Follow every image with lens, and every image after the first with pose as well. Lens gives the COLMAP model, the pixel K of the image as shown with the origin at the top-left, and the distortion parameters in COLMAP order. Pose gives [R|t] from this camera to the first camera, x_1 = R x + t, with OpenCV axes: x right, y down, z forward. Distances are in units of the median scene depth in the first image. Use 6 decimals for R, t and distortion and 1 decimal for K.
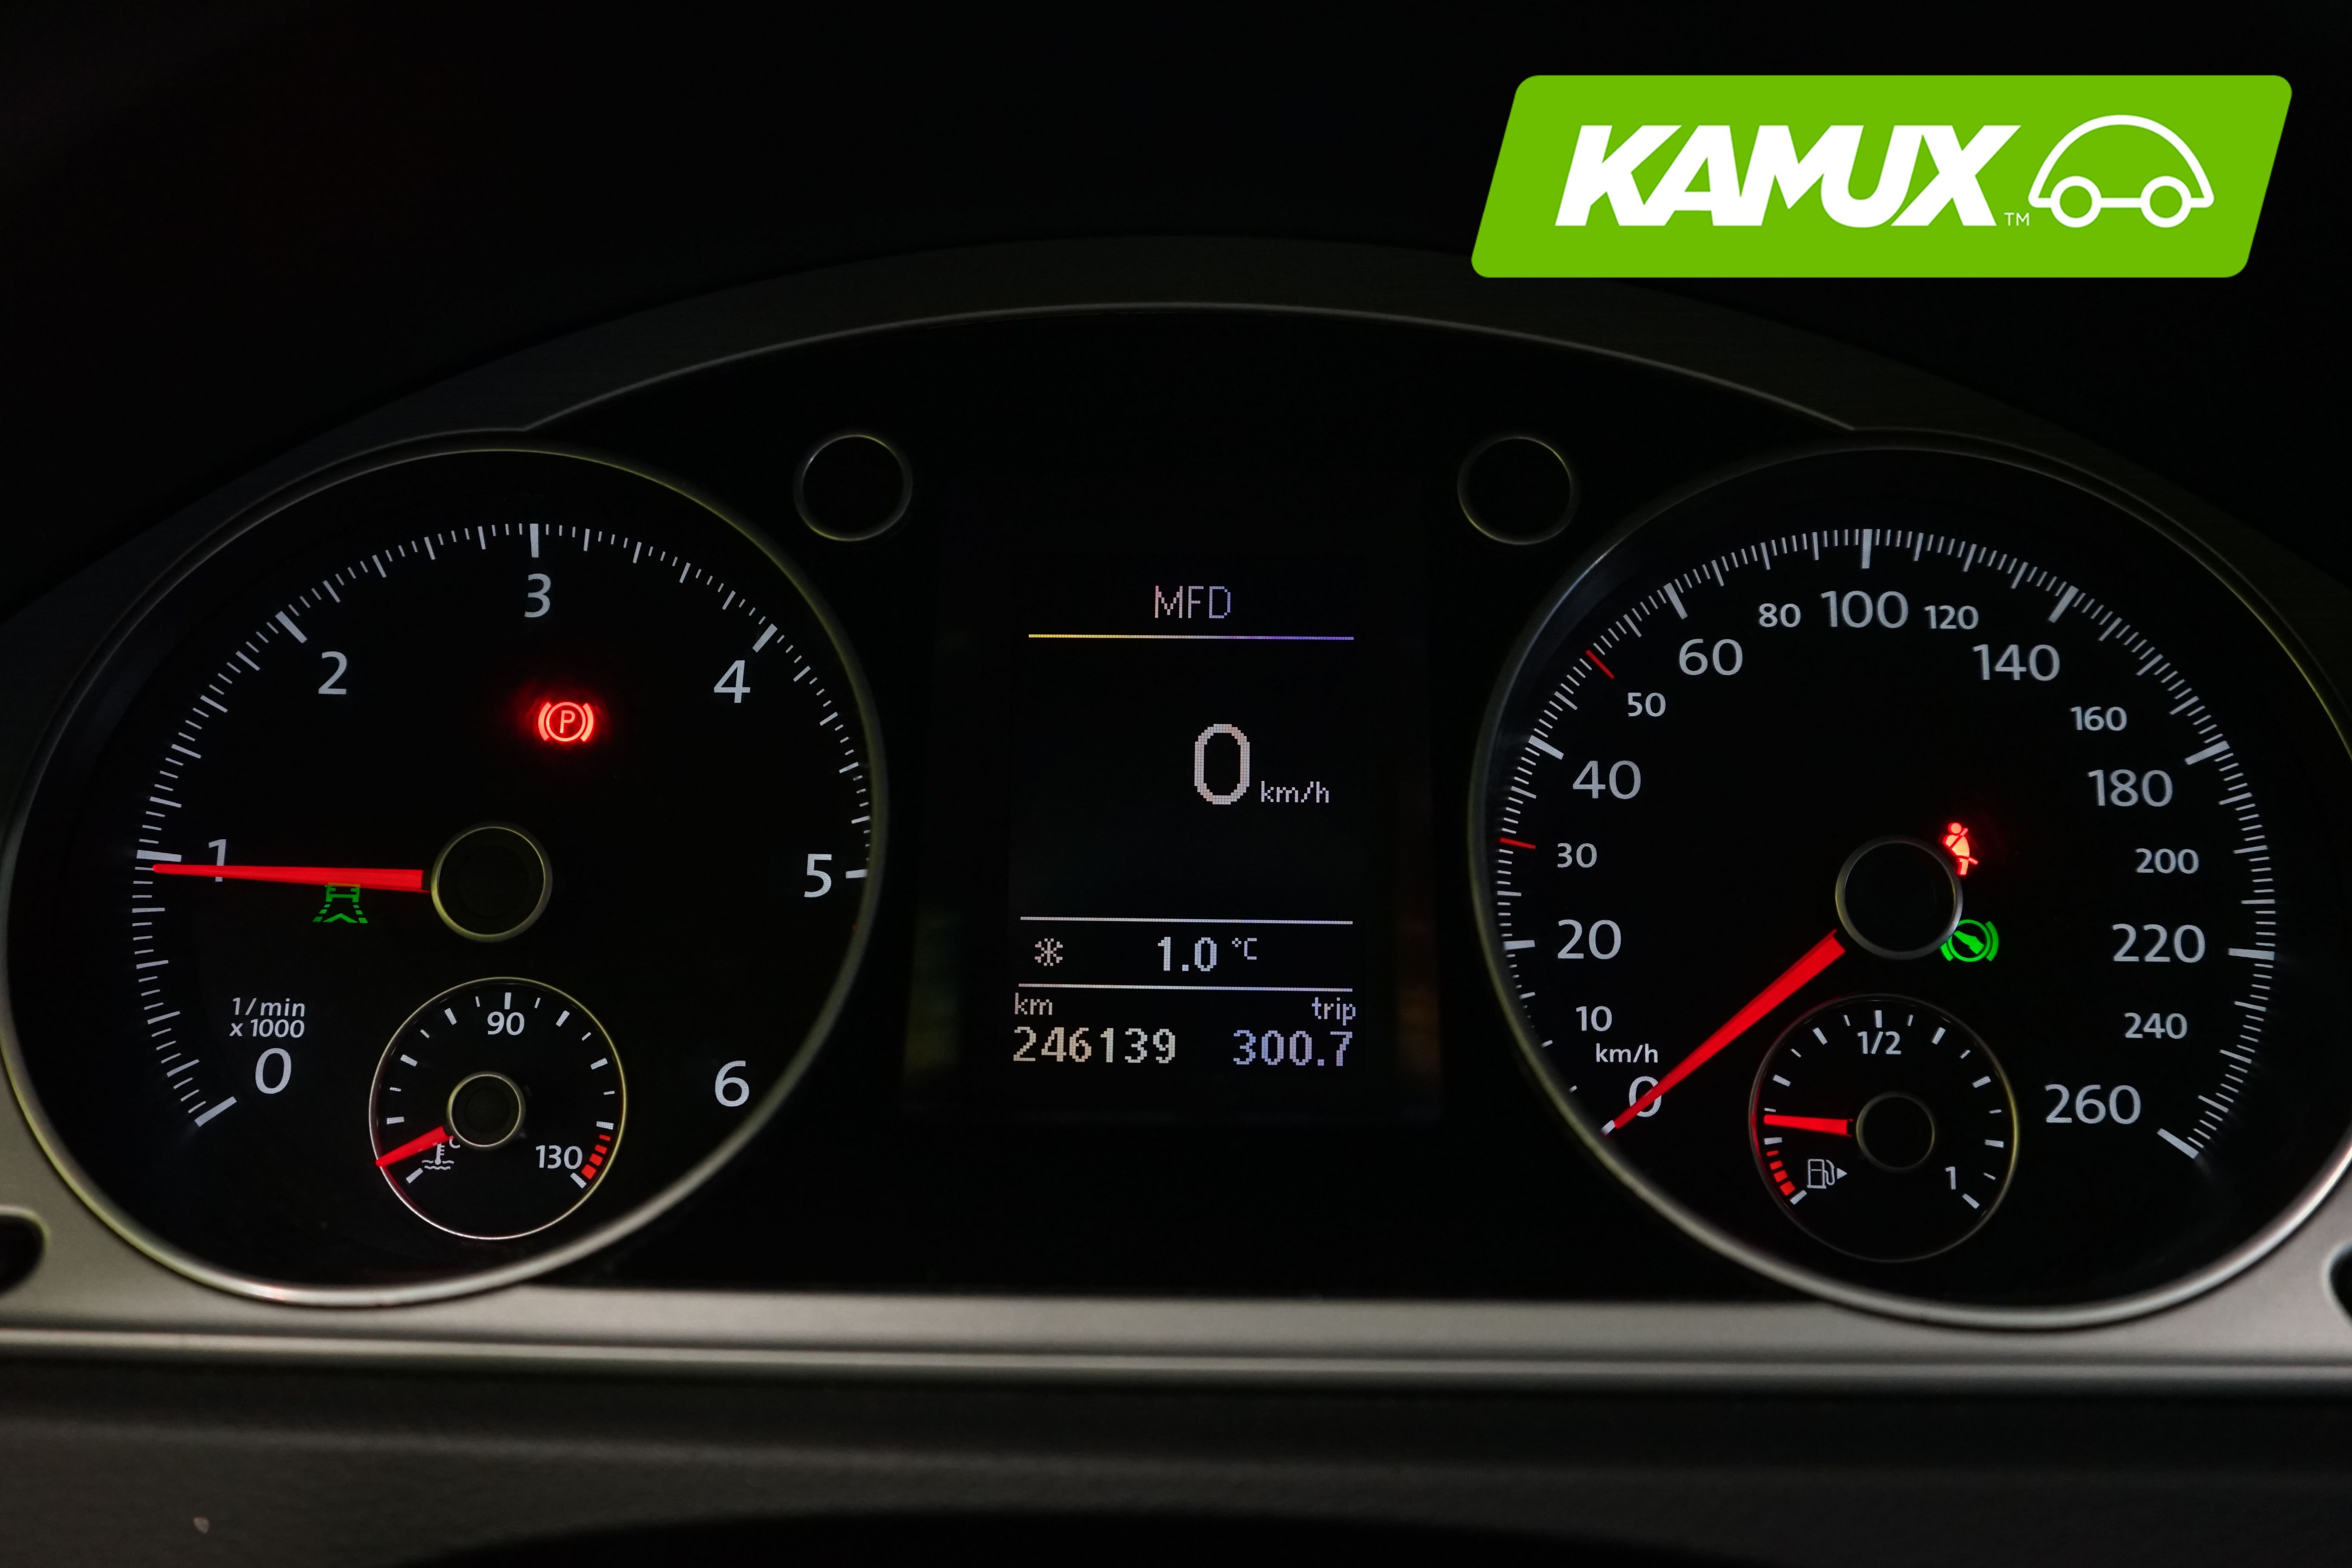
lens RADIAL K [[2179.7, 0, 1170.6], [0, 2179.7, 776.6], [0, 0, 1]] dist [-0.000563, -0.002207]
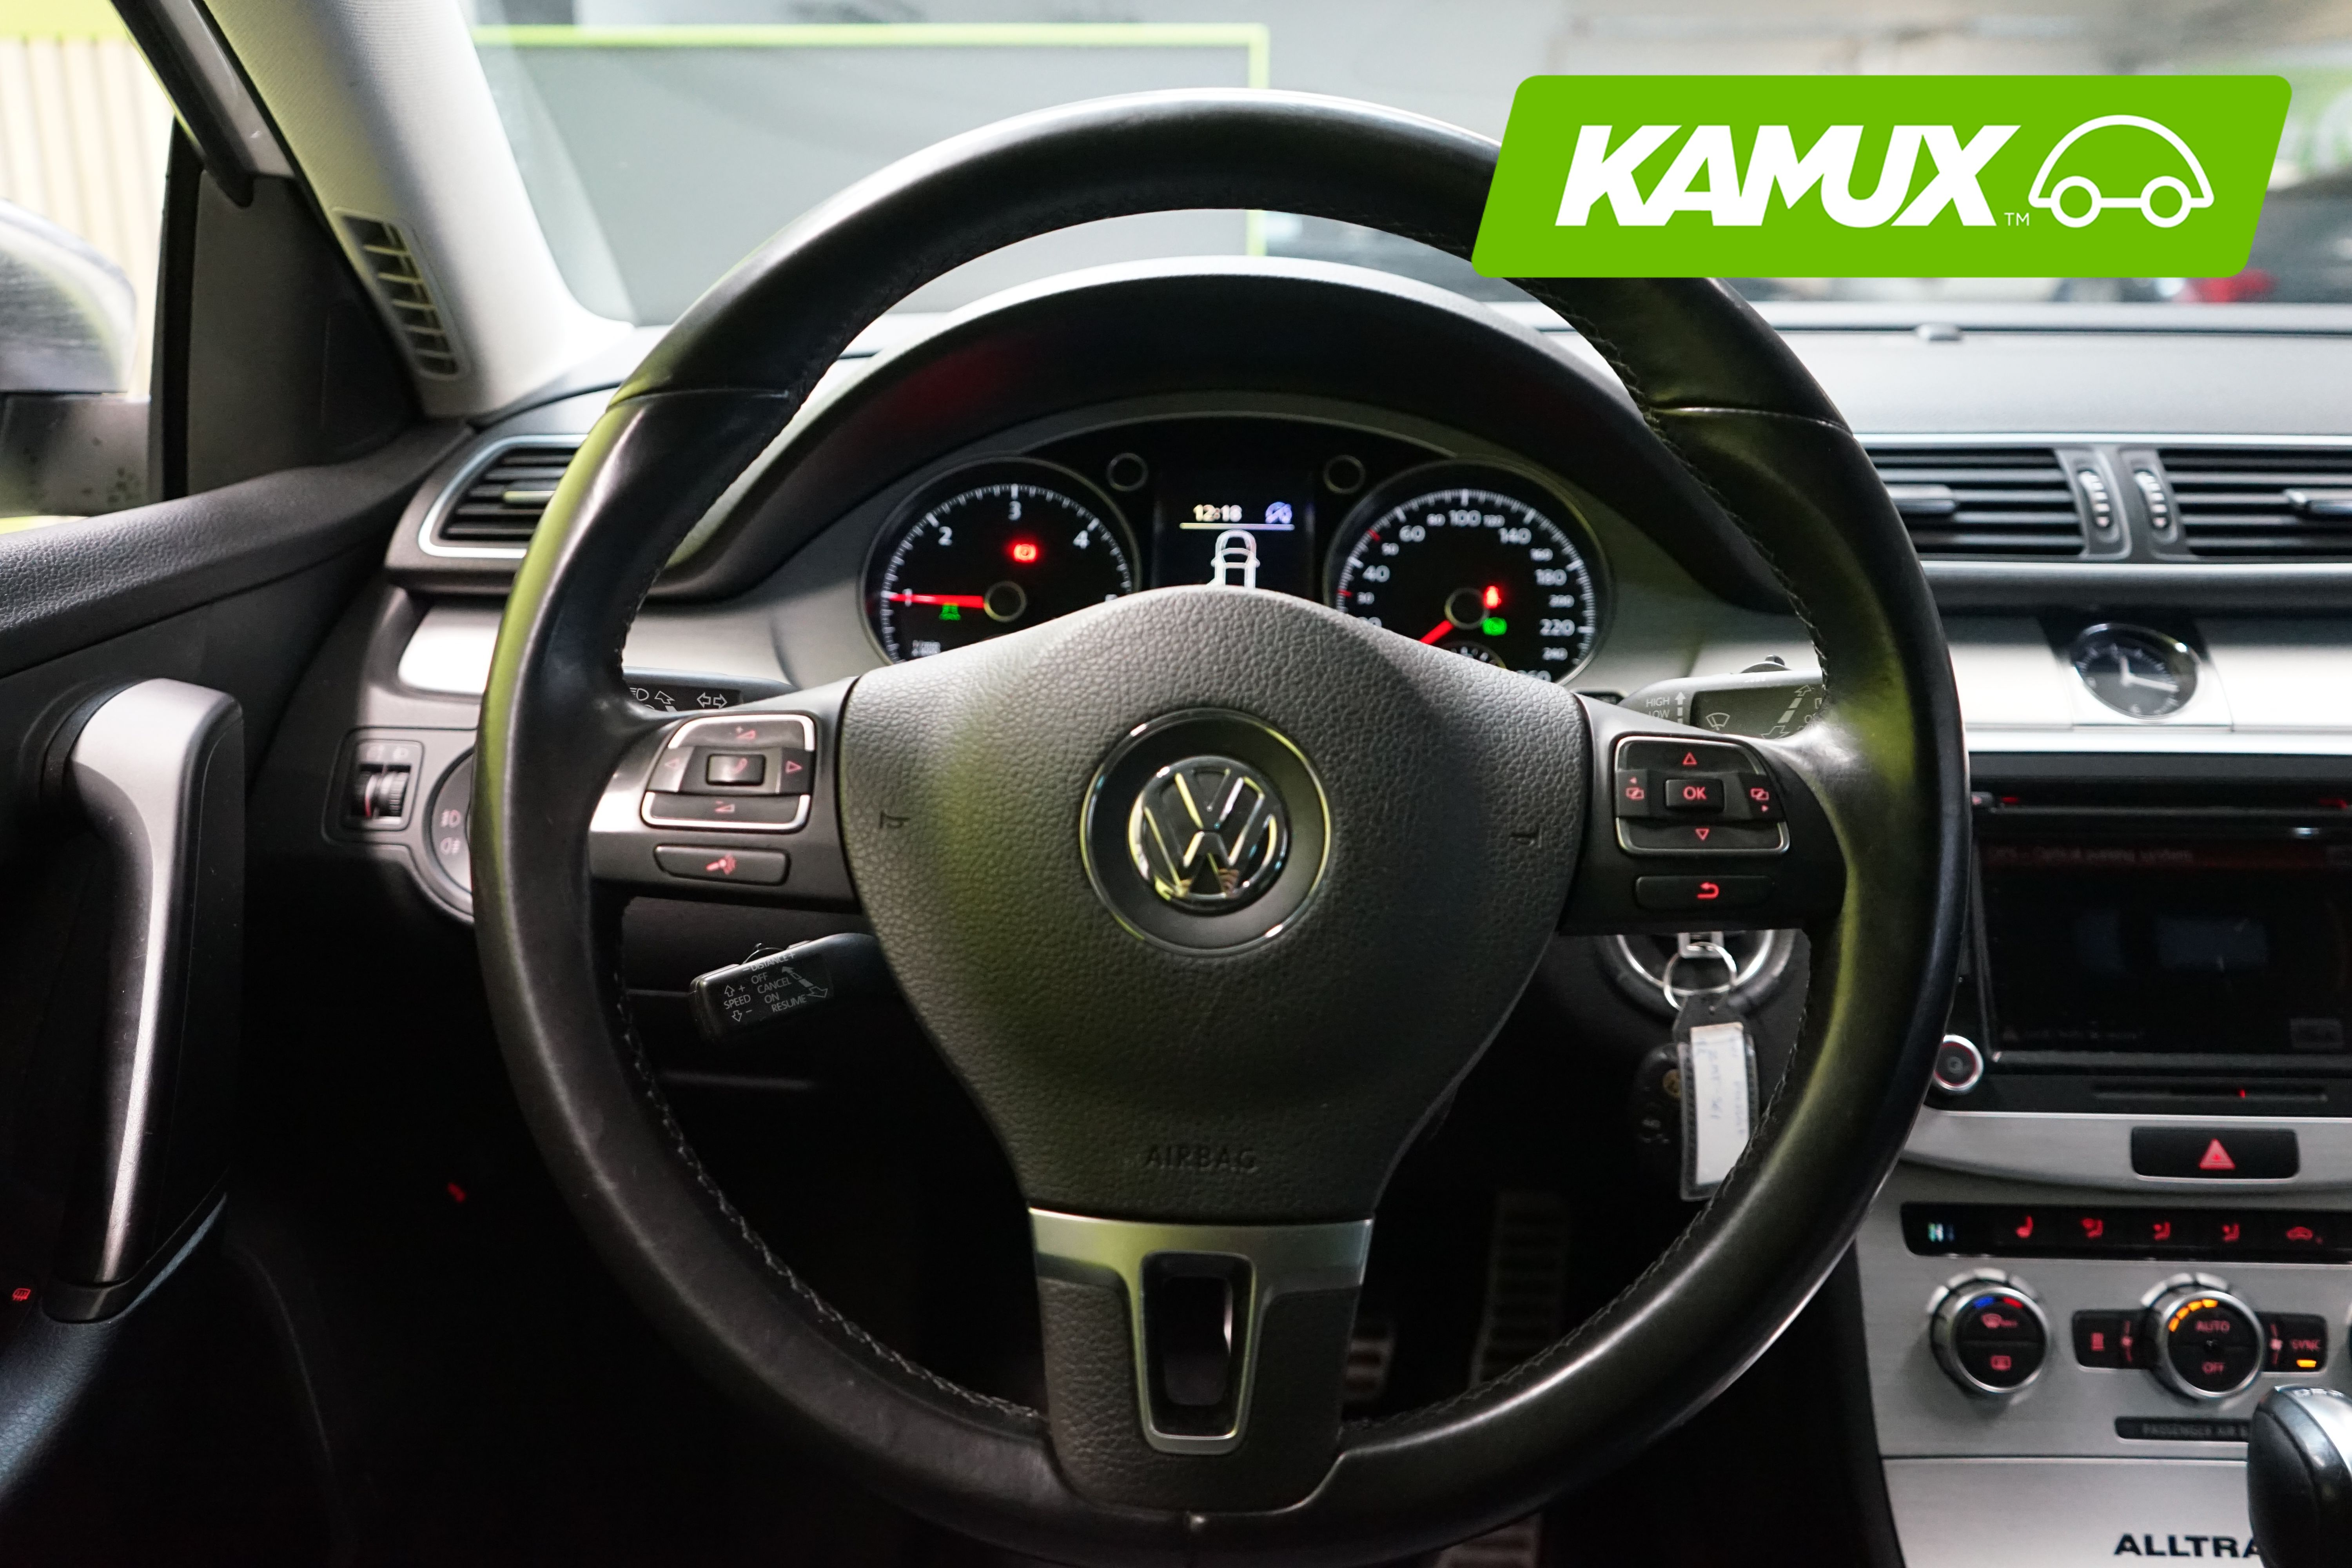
lens RADIAL K [[1937.5, 0, 1181.4], [0, 1937.5, 784.7], [0, 0, 1]] dist [-0.016221, 0.021175]
pose [[0.999674, 0.013470, -0.021691, -0.004689], [-0.014162, 0.999385, -0.032084, 0.378257], [0.021246, 0.032381, 0.999250, -1.640513]]
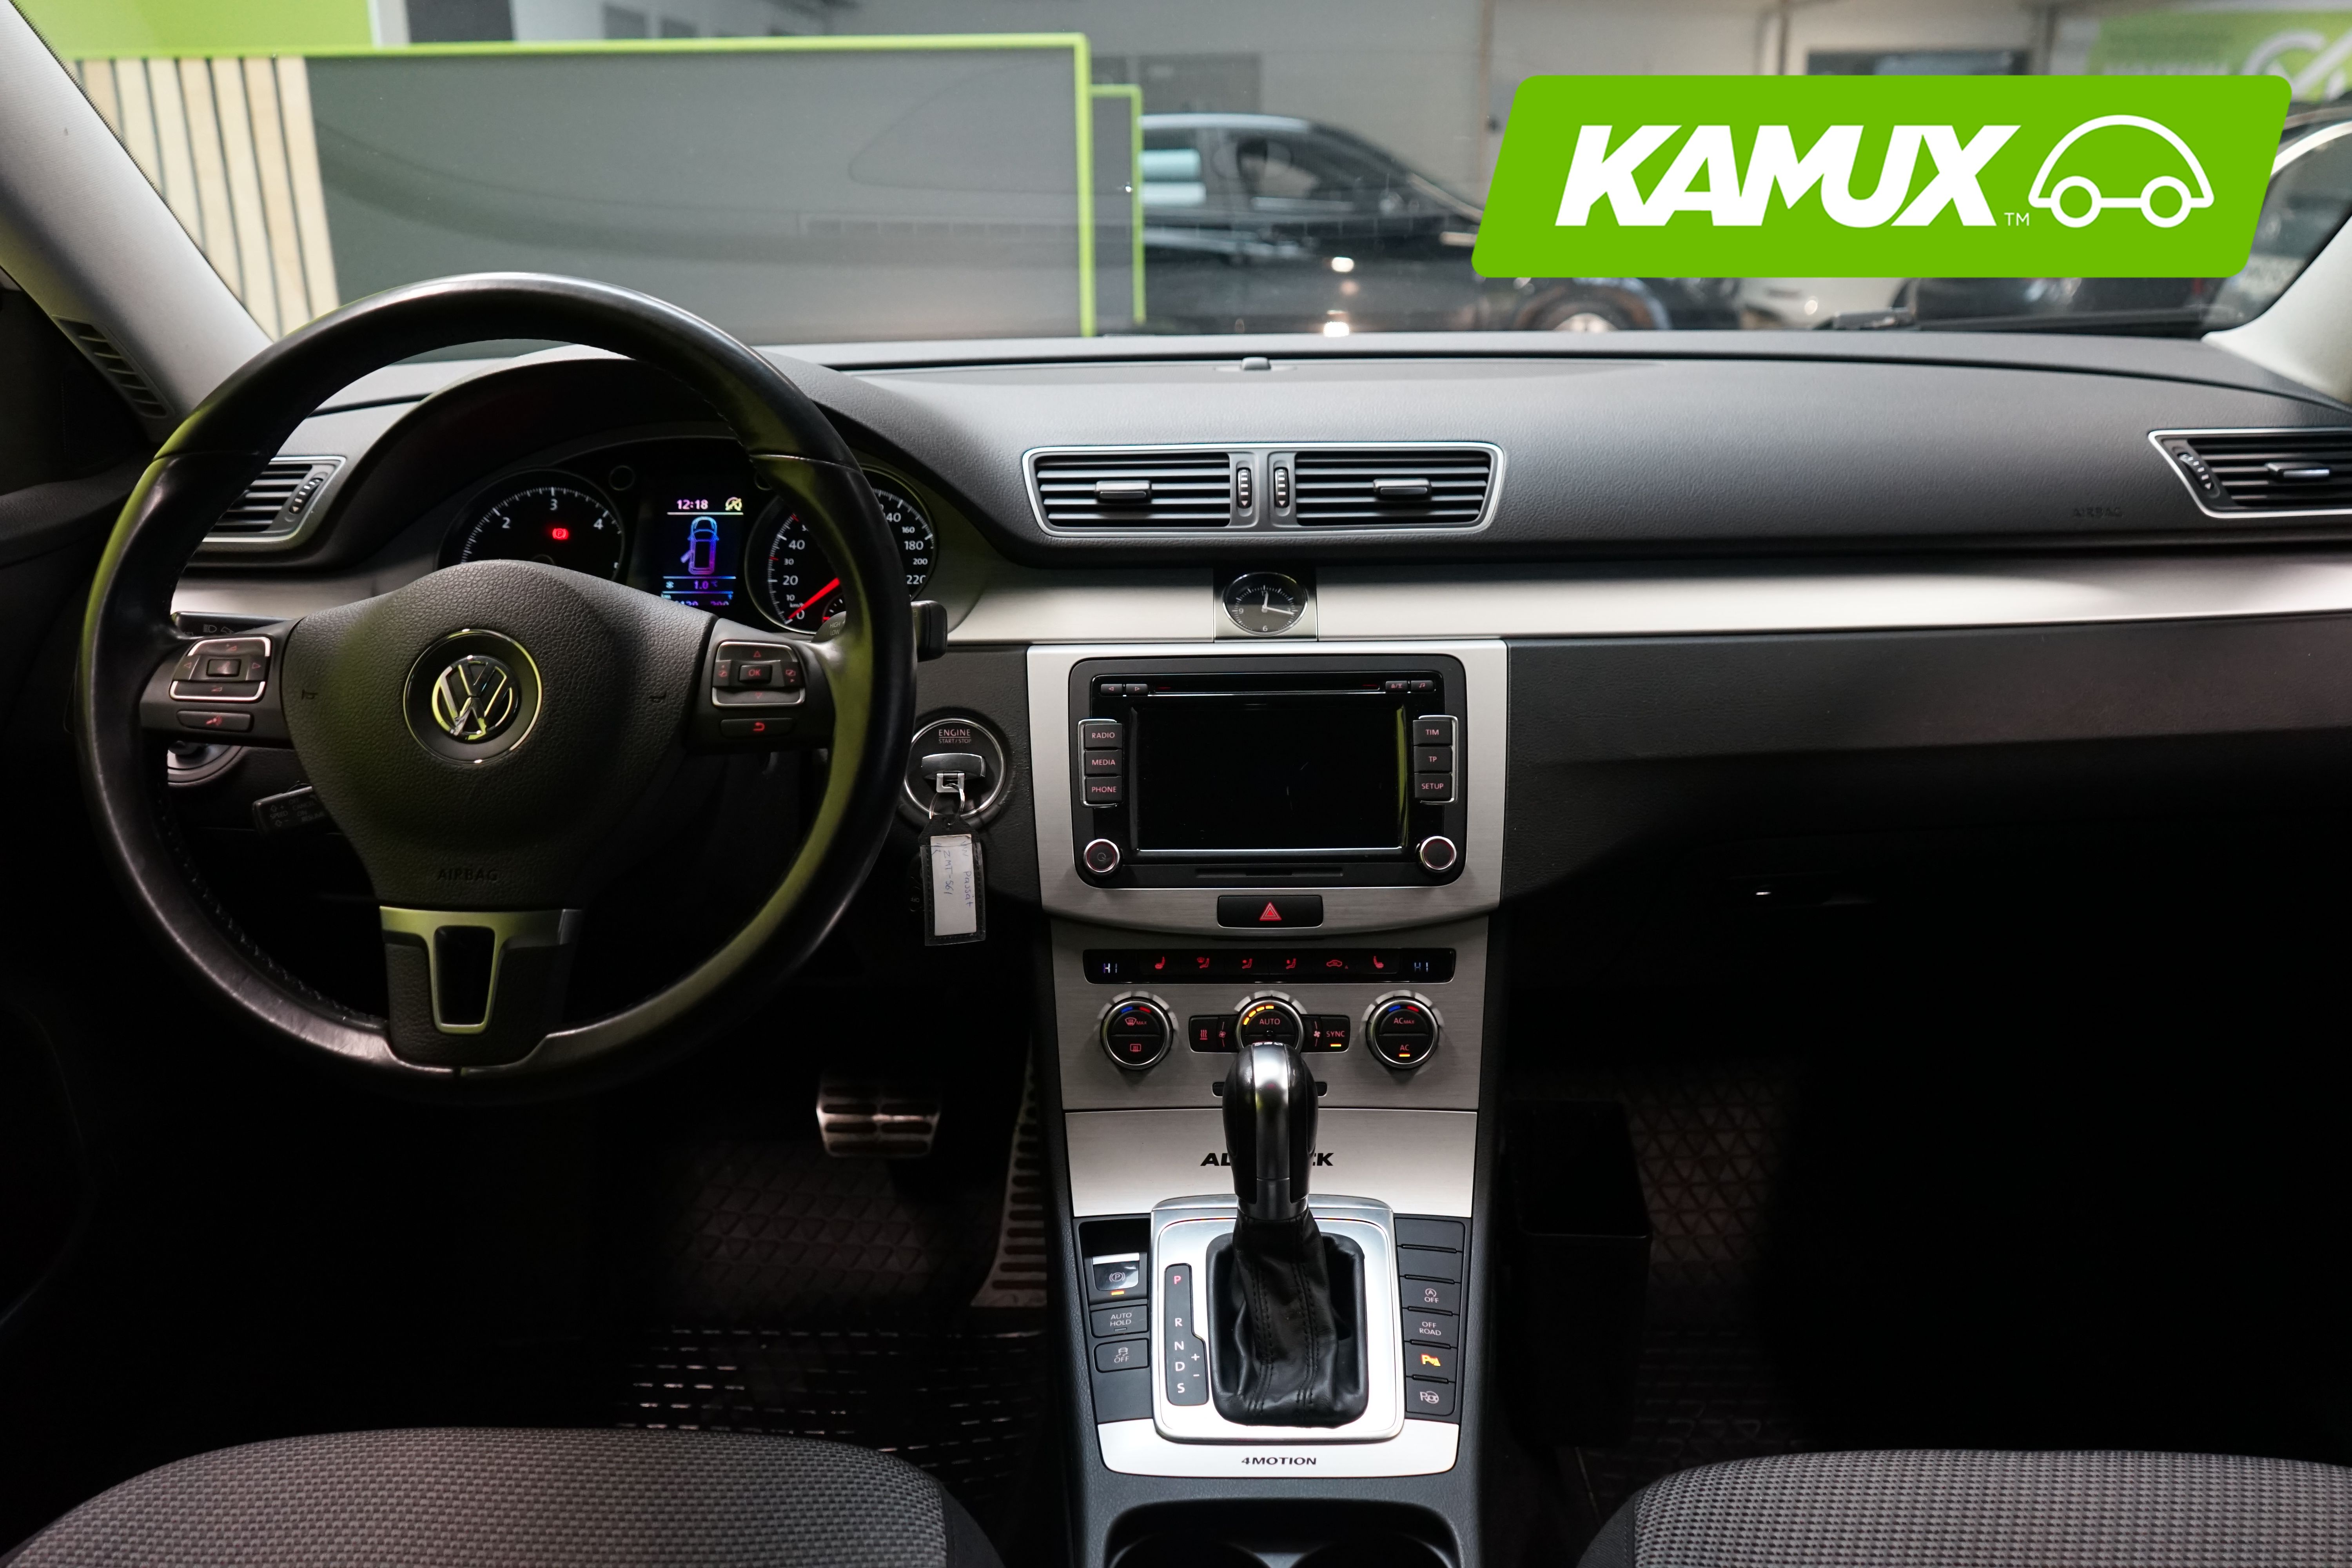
lens RADIAL K [[1937.5, 0, 1183.7], [0, 1937.5, 798.4], [0, 0, 1]] dist [-0.016221, 0.021175]
pose [[0.999866, -0.001376, -0.016287, 1.033908], [0.001329, 0.999995, -0.002858, 0.519708], [0.016291, 0.002836, 0.999863, -2.847554]]
